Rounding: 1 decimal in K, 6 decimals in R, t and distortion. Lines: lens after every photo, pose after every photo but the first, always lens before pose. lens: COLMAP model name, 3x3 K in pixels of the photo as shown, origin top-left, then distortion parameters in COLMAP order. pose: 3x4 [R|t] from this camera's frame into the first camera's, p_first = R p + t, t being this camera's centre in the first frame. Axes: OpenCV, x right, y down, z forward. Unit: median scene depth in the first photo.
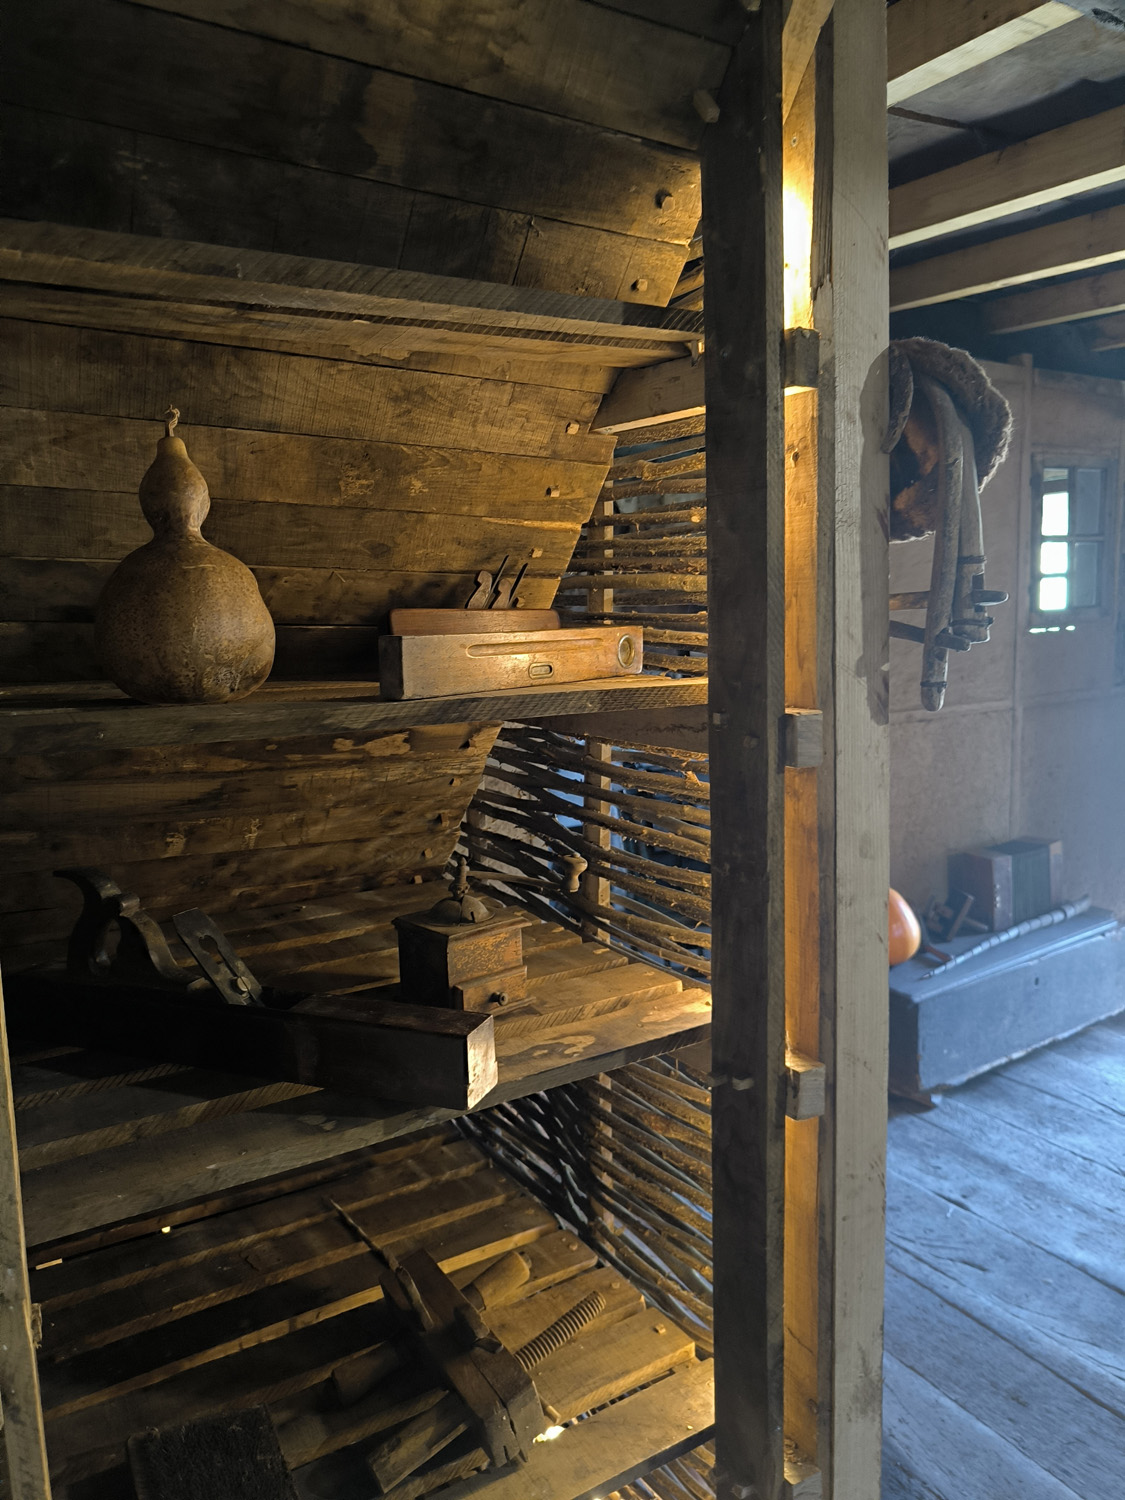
lens RADIAL K [[1046.7, 0, 542.9], [0, 1046.7, 742.6], [0, 0, 1]] dist [0.053280, -0.042325]
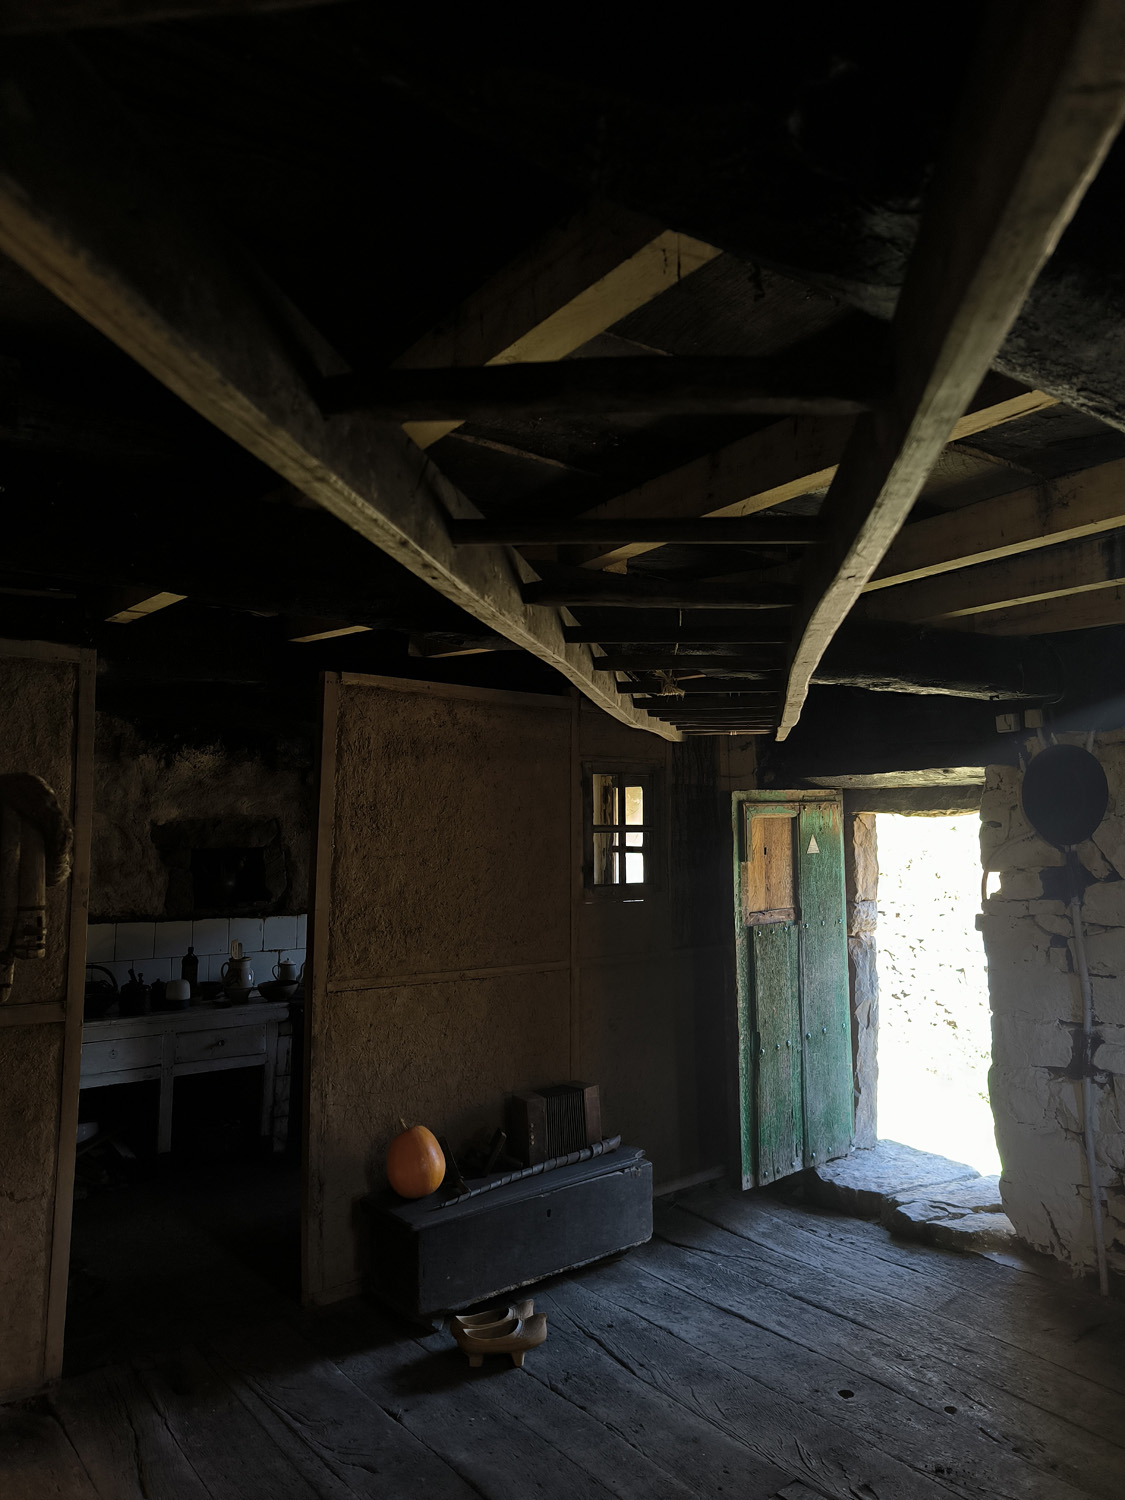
lens RADIAL K [[1046.7, 0, 538.2], [0, 1046.7, 745.4], [0, 0, 1]] dist [0.053280, -0.042325]
pose [[0.995130, 0.044847, 0.087773, 0.878419], [-0.025348, 0.976983, -0.211805, -0.079353], [-0.095252, 0.208549, 0.973362, -0.622232]]
